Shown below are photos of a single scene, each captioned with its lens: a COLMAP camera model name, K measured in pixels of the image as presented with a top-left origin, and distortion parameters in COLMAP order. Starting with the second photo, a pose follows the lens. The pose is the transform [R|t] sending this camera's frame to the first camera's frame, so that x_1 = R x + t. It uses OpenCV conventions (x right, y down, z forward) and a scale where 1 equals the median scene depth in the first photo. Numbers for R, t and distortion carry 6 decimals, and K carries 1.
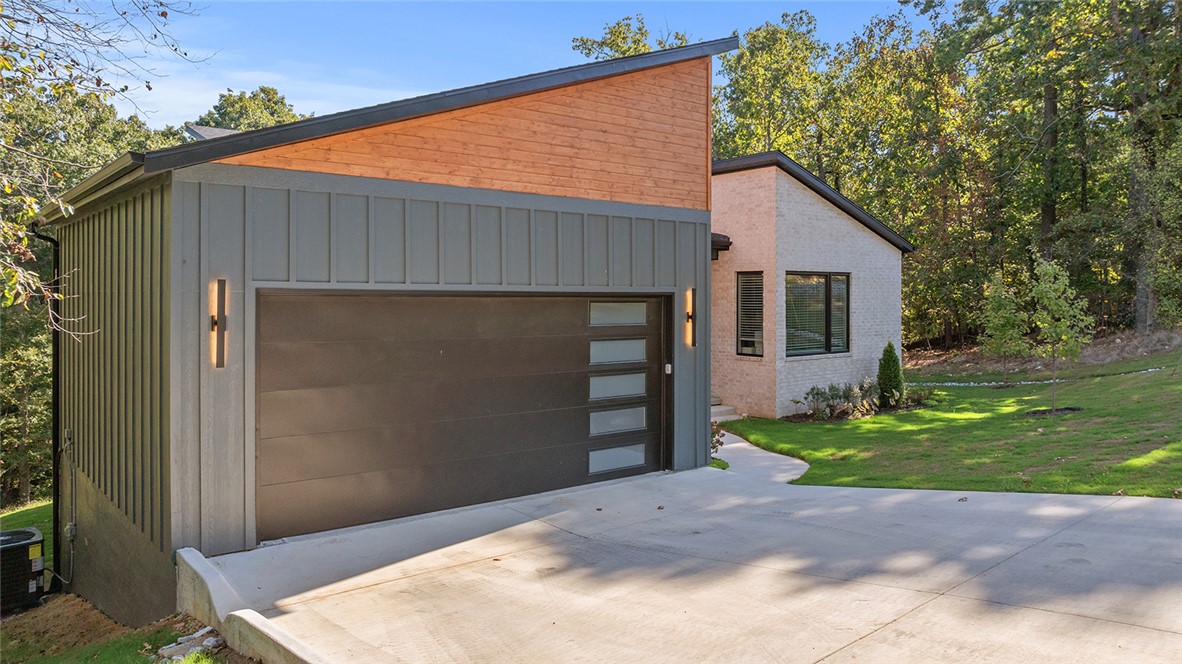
lens RADIAL K [[851.1, 0, 595.5], [0, 851.1, 303.9], [0, 0, 1]] dist [-0.009937, 0.005151]
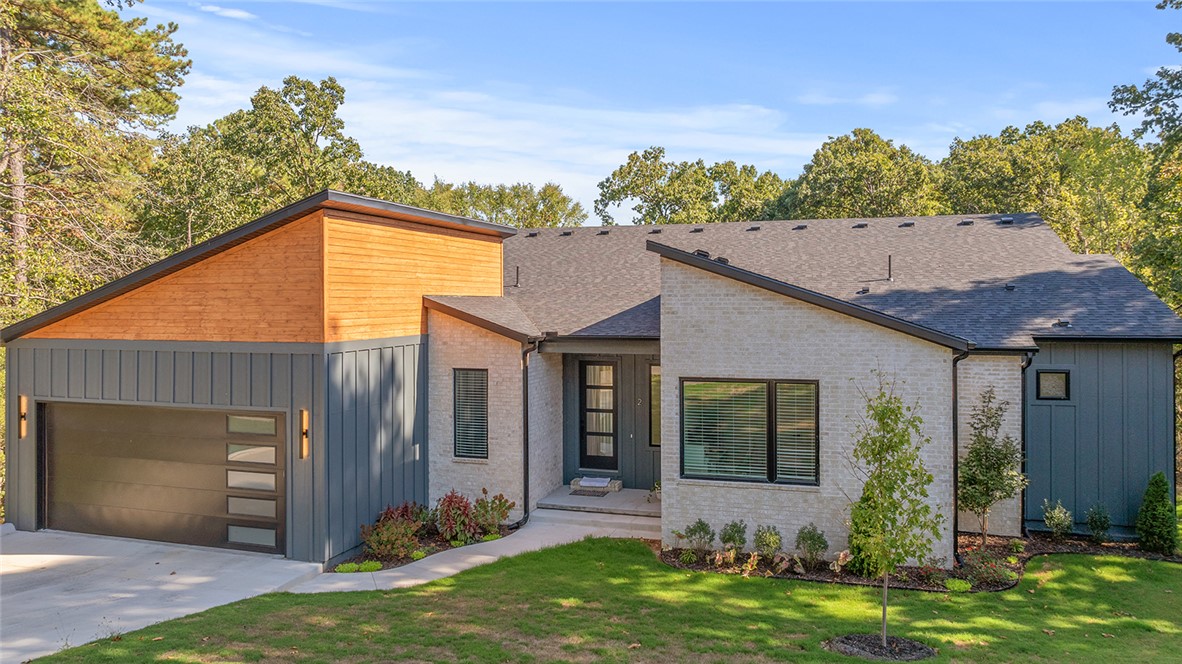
lens RADIAL K [[851.1, 0, 595.5], [0, 851.1, 303.9], [0, 0, 1]] dist [-0.009937, 0.005151]
pose [[0.539832, -0.000473, -0.841773, 1.440410], [-0.002322, 0.999995, -0.002052, -0.177296], [0.841770, 0.003063, 0.539828, 0.757824]]
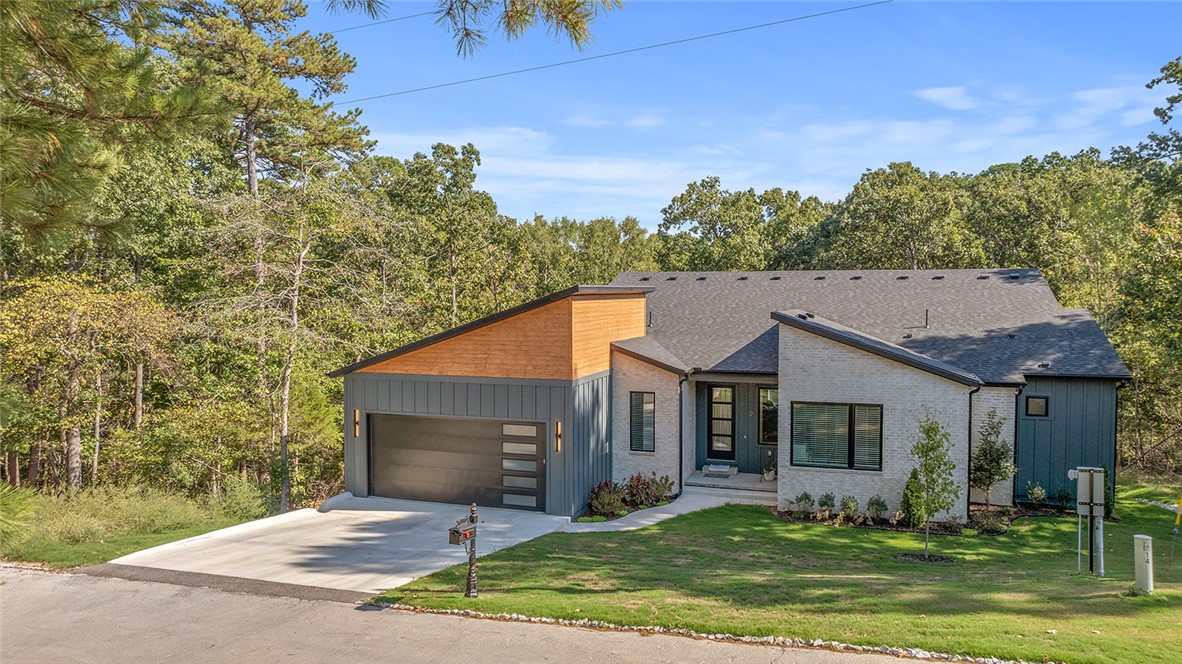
lens RADIAL K [[860.6, 0, 591.0], [0, 860.6, 332.0], [0, 0, 1]] dist [-0.006720, -0.008938]
pose [[0.520118, 0.040263, -0.853145, 1.922187], [-0.005600, 0.999028, 0.043733, -0.325464], [0.854076, -0.017969, 0.519838, 0.074466]]
